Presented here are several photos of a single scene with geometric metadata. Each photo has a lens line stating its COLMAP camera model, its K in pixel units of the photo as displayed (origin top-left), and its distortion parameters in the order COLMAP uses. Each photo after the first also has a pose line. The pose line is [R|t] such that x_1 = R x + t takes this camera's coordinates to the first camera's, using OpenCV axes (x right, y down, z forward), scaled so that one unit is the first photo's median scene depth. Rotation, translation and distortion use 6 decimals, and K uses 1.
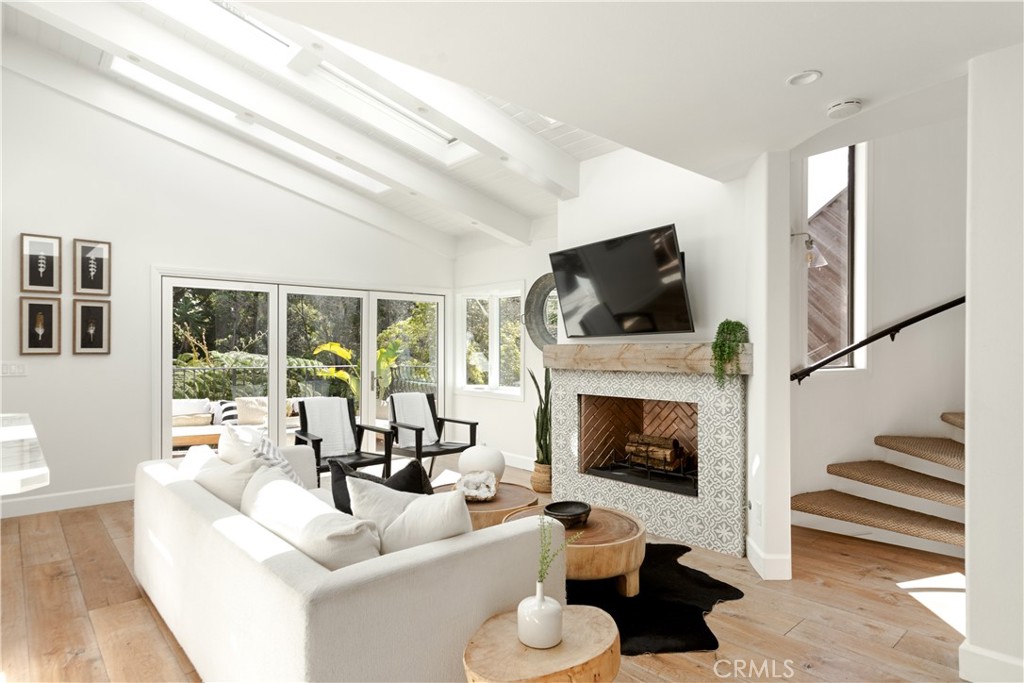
lens RADIAL K [[566.0, 0, 512.8], [0, 566.0, 342.4], [0, 0, 1]] dist [0.004935, 0.000891]
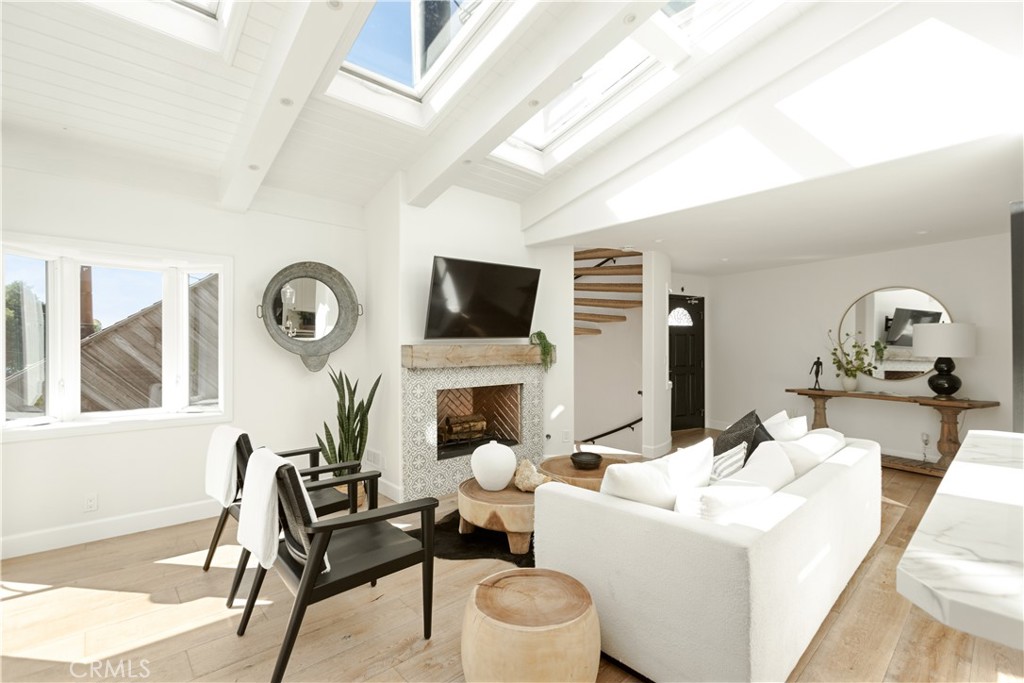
lens RADIAL K [[464.0, 0, 509.3], [0, 464.0, 346.4], [0, 0, 1]] dist [0.002792, 0.001126]
pose [[-0.020712, 0.004881, 0.999774, -0.871889], [-0.009037, 0.999946, -0.005069, 0.010716], [-0.999745, -0.009140, -0.020667, 0.965395]]
